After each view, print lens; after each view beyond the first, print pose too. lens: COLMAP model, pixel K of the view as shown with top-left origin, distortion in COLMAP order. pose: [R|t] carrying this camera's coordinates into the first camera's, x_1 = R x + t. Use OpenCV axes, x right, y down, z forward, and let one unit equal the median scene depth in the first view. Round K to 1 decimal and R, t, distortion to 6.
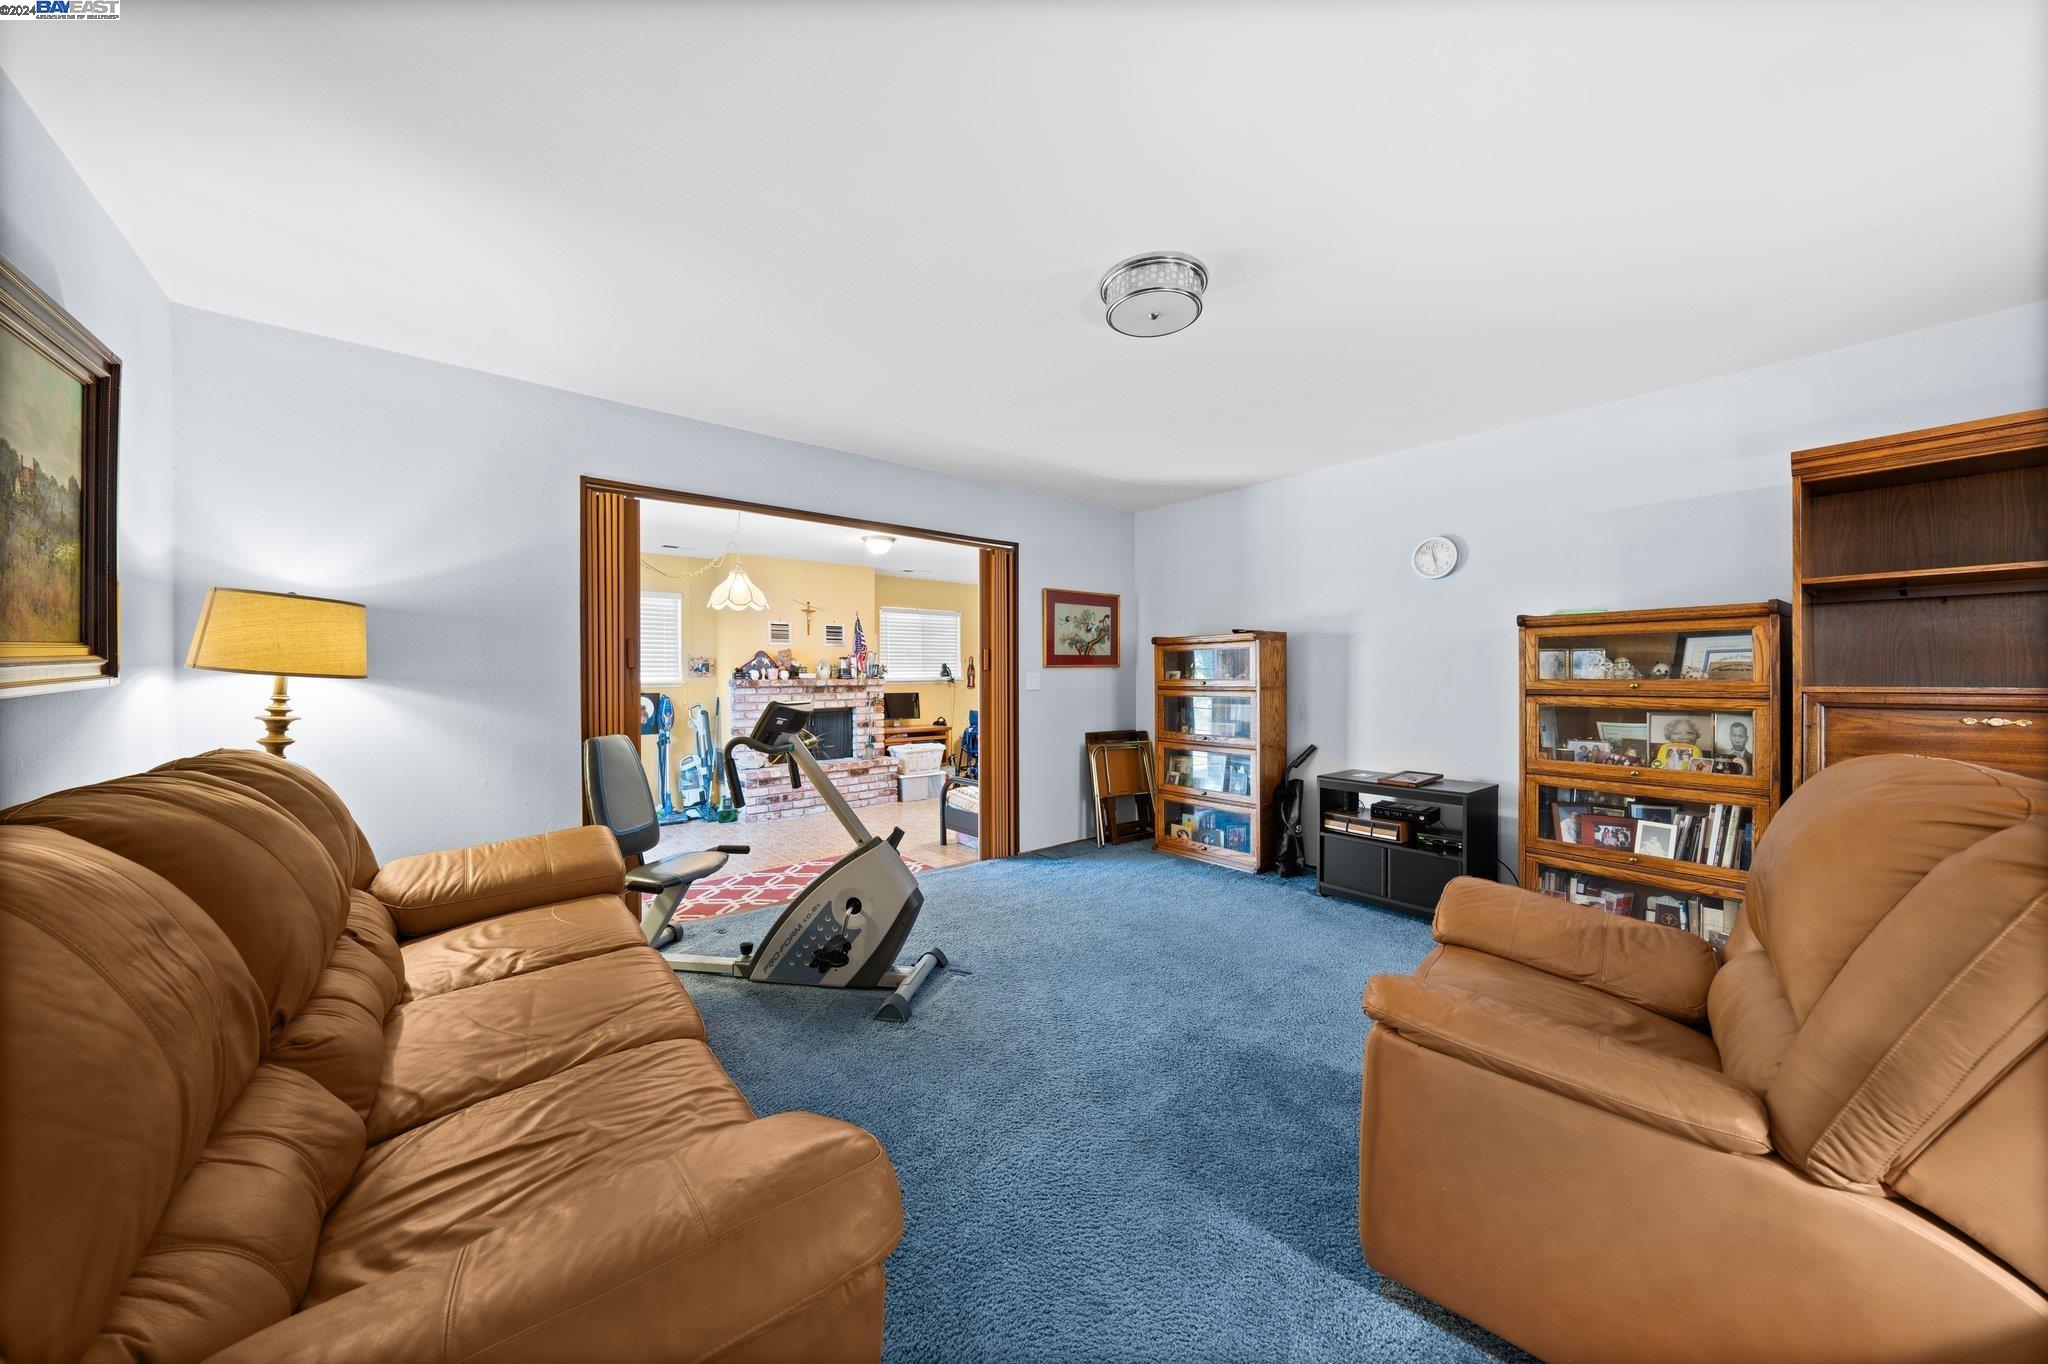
lens RADIAL K [[696.0, 0, 1011.6], [0, 696.0, 686.4], [0, 0, 1]] dist [-0.002367, -0.000212]
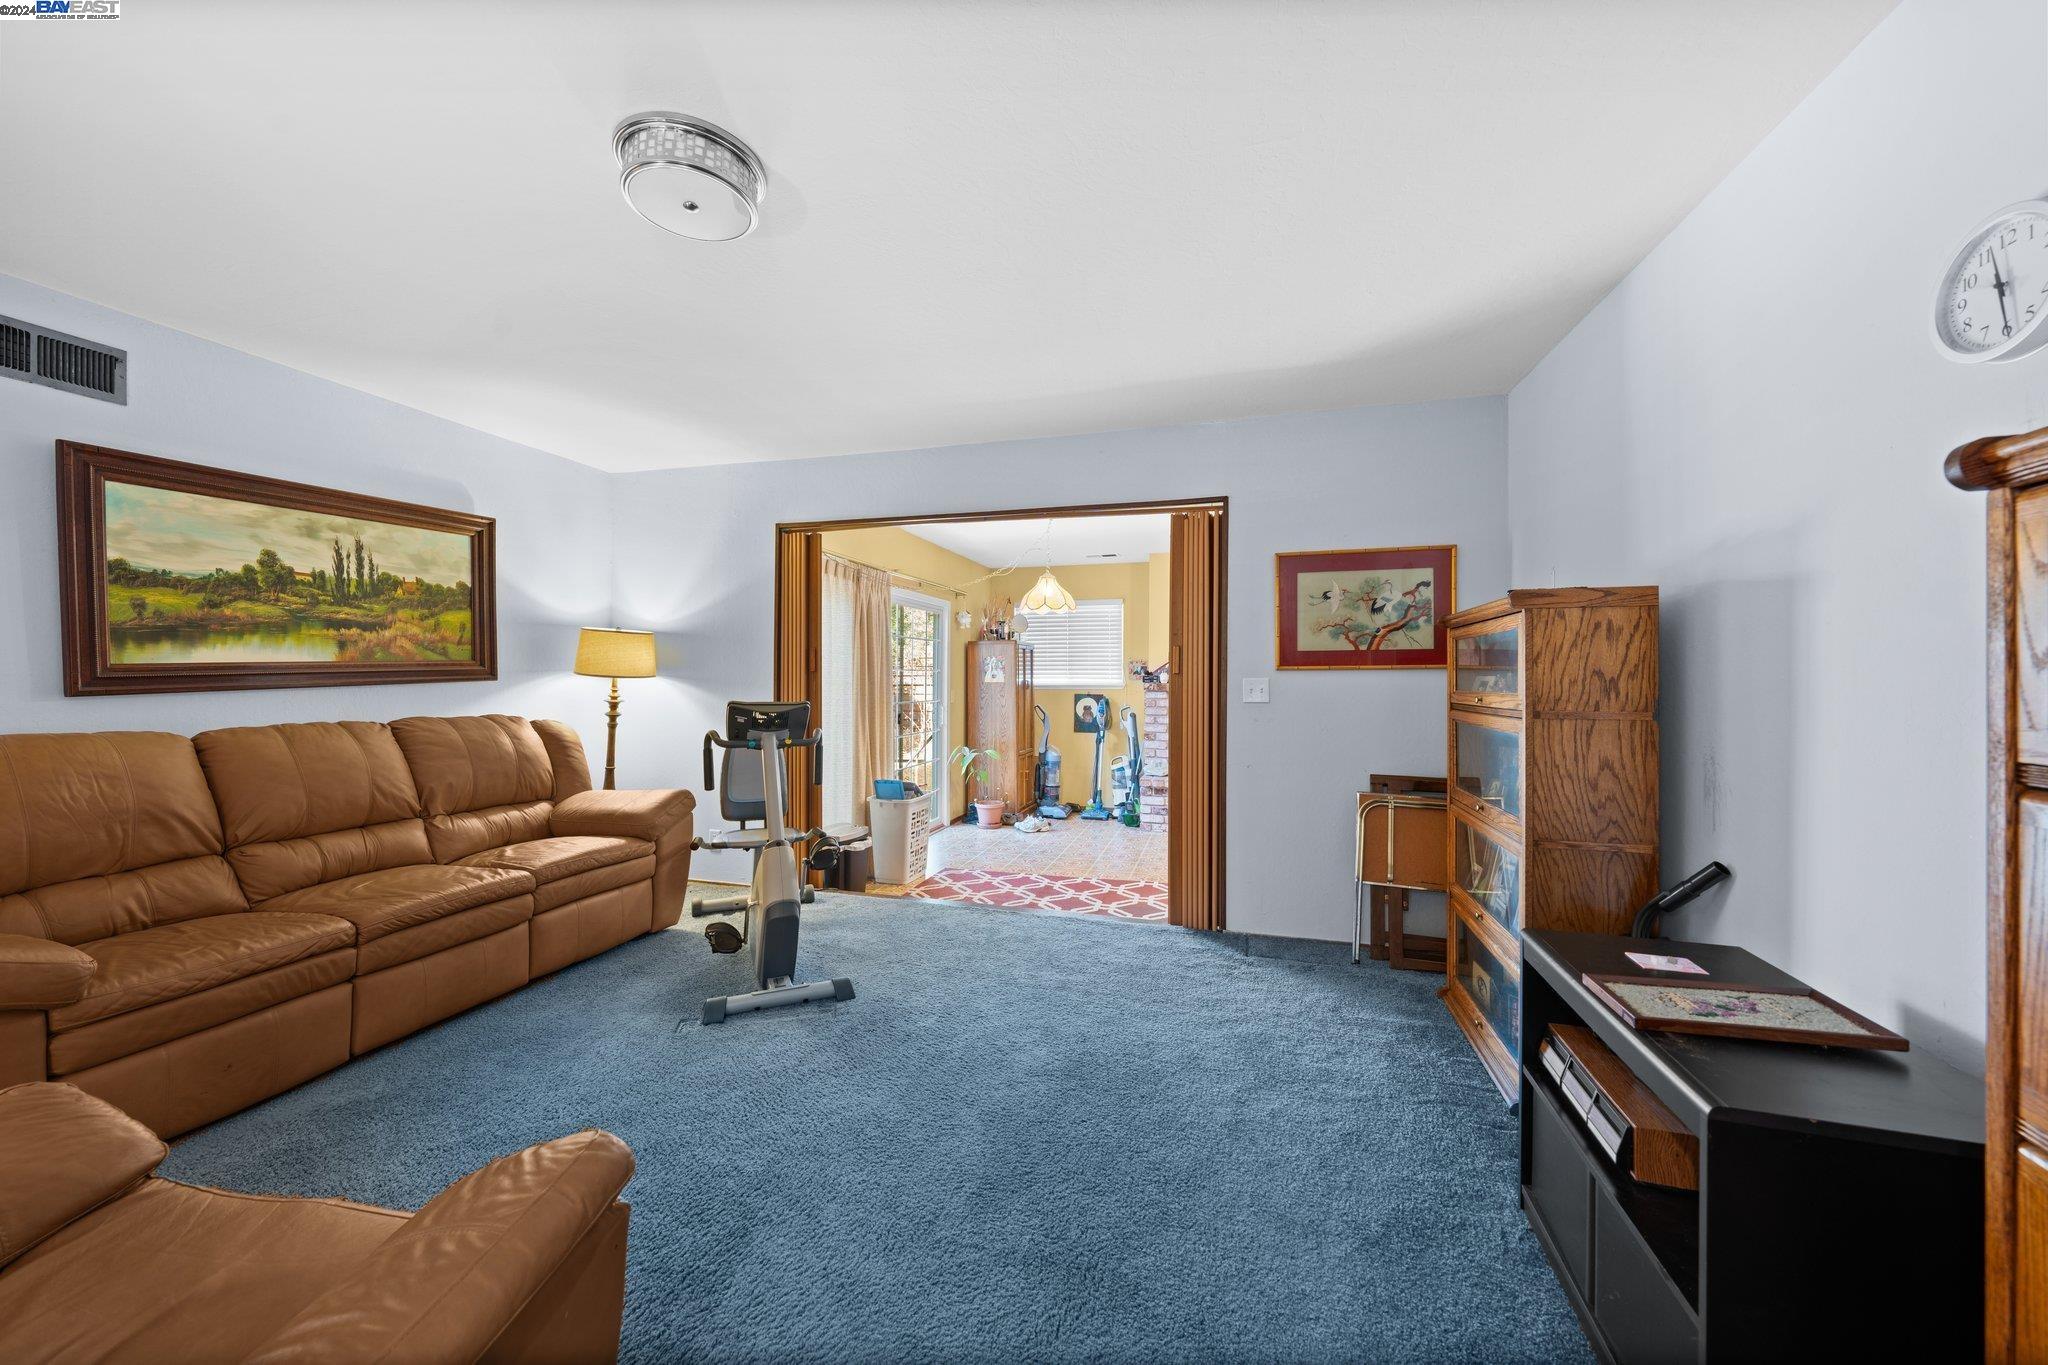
lens RADIAL K [[723.5, 0, 1021.1], [0, 723.5, 680.7], [0, 0, 1]] dist [-0.002602, 0.000765]
pose [[0.570972, 0.009654, -0.820912, 0.335718], [-0.019719, 0.999804, -0.001958, -0.007140], [0.820732, 0.017305, 0.571051, 0.269724]]
